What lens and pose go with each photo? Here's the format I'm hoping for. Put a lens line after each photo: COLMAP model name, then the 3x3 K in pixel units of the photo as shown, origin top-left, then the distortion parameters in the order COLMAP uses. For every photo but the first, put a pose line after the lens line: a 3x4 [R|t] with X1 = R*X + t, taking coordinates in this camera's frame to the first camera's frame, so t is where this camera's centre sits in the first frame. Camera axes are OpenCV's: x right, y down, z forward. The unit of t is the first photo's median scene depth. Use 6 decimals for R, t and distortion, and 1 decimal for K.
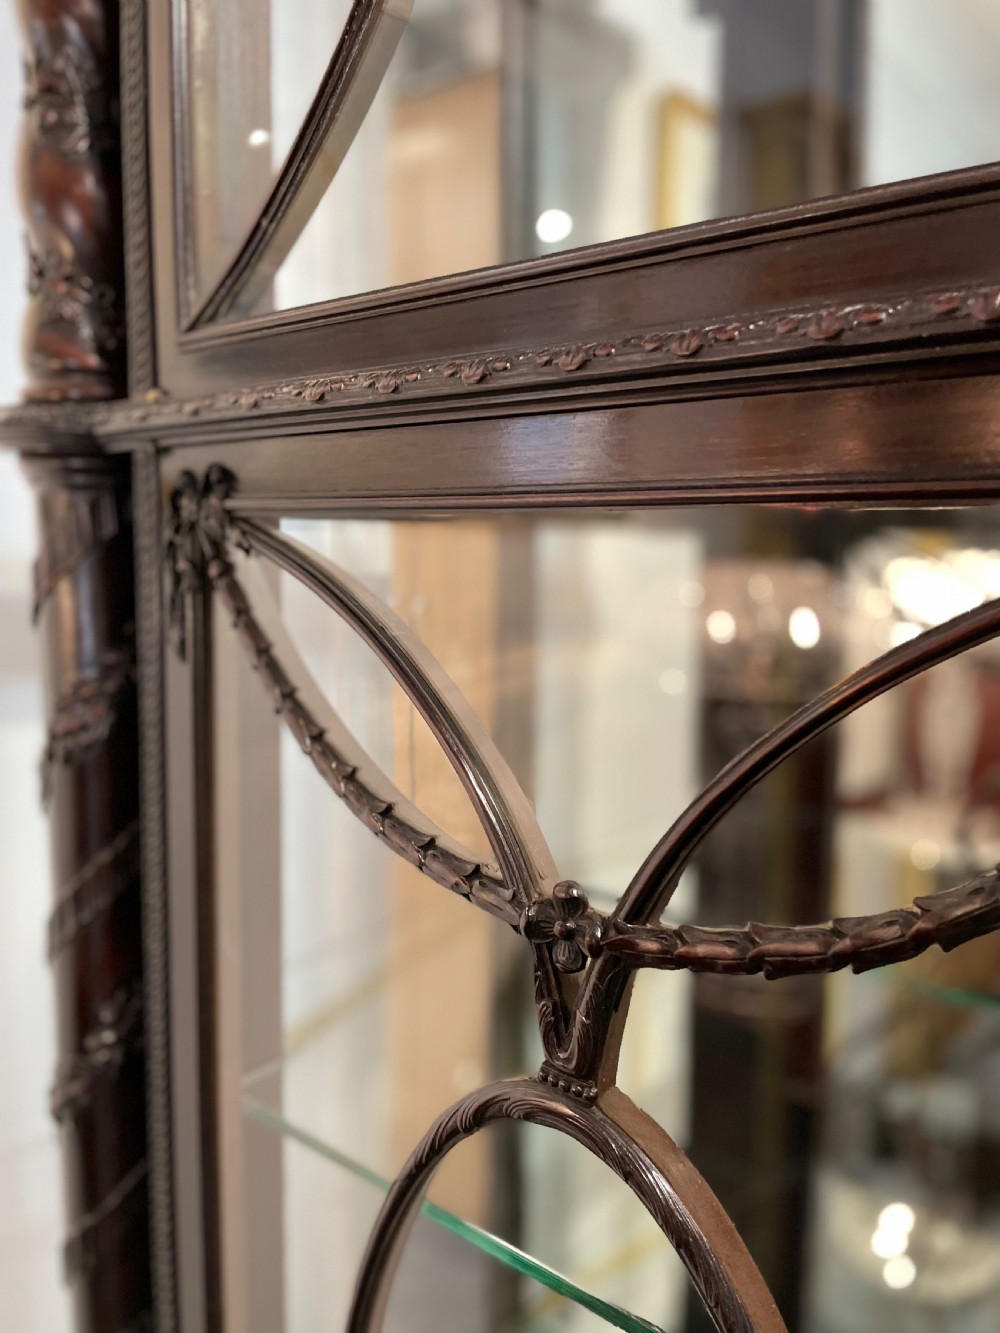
lens RADIAL K [[1023.4, 0, 494.6], [0, 1023.4, 666.1], [0, 0, 1]] dist [0.075535, -0.108367]
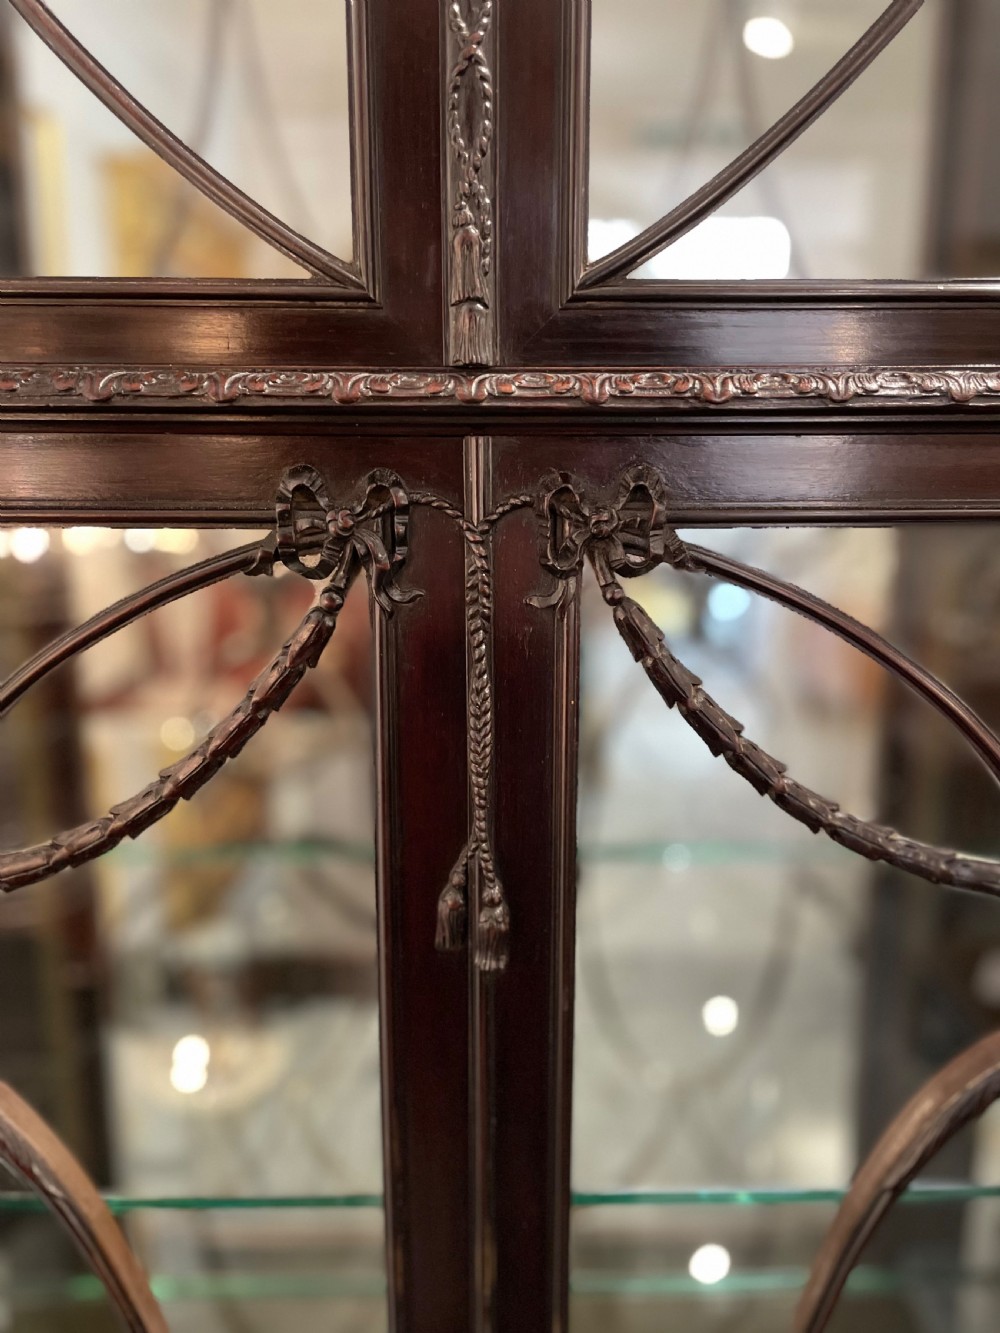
lens RADIAL K [[1023.4, 0, 494.8], [0, 1023.4, 661.5], [0, 0, 1]] dist [0.075535, -0.108367]
pose [[0.763587, -0.149150, 0.628243, -0.031670], [0.077831, 0.987123, 0.139752, -0.109975], [-0.640997, -0.057816, 0.765362, -0.338993]]
